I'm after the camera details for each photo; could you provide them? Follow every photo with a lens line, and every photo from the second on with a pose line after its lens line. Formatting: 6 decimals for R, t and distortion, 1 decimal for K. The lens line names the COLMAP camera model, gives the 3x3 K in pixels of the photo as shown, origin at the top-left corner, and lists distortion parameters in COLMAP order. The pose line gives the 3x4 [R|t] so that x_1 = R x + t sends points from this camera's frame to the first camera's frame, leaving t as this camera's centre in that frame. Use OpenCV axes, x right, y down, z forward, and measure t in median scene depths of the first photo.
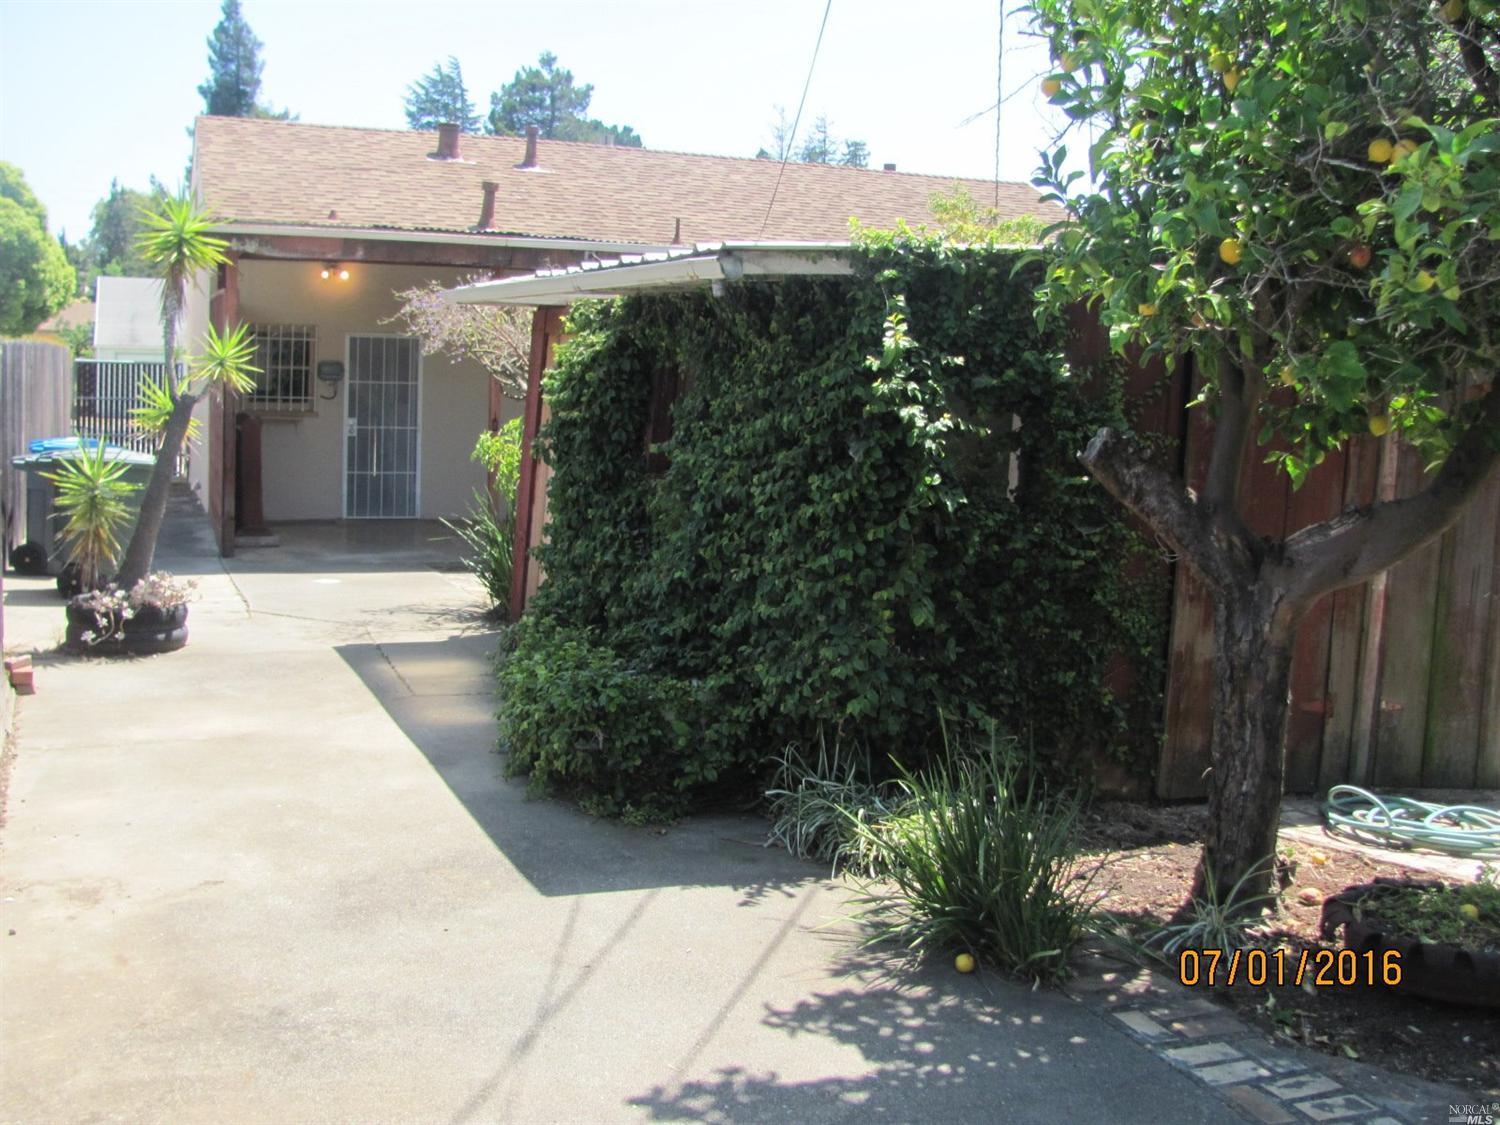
lens RADIAL K [[1590.9, 0, 750.0], [0, 1590.9, 562.5], [0, 0, 1]] dist [-0.234944, 0.309822]
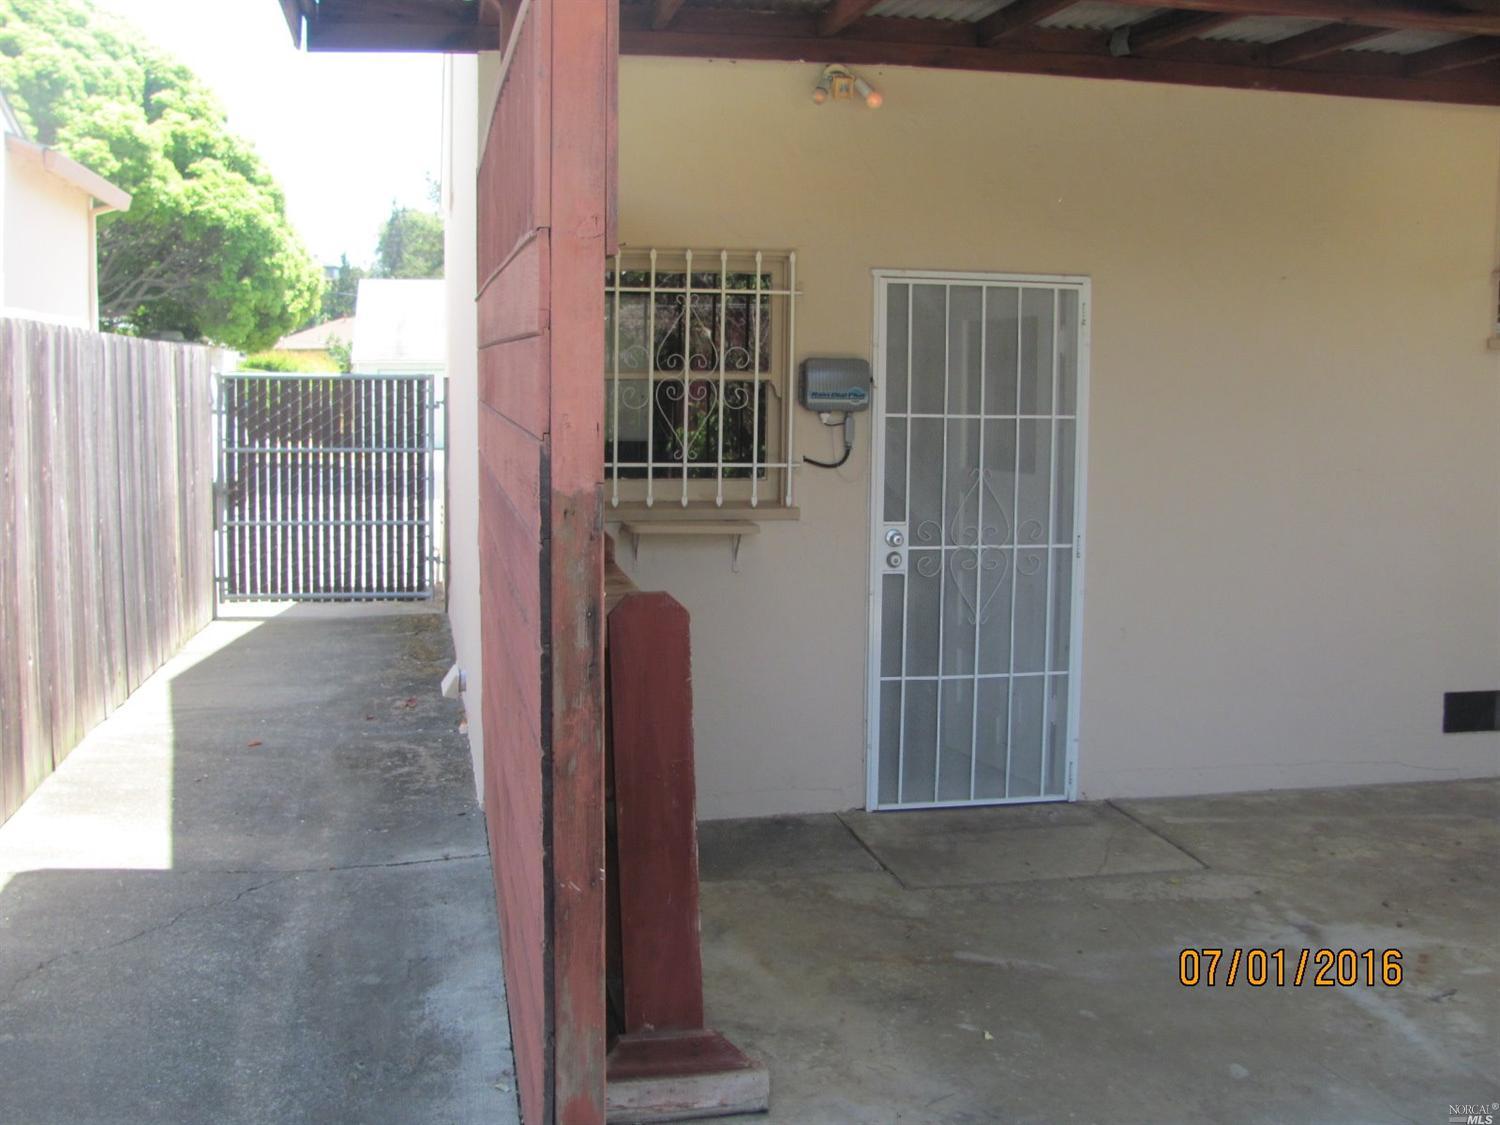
lens RADIAL K [[1590.9, 0, 750.0], [0, 1590.9, 562.5], [0, 0, 1]] dist [-0.234944, 0.309822]
pose [[0.984757, -0.005180, -0.173860, -0.223954], [0.003544, 0.999947, -0.009716, -0.079650], [0.173901, 0.008951, 0.984722, 0.649383]]
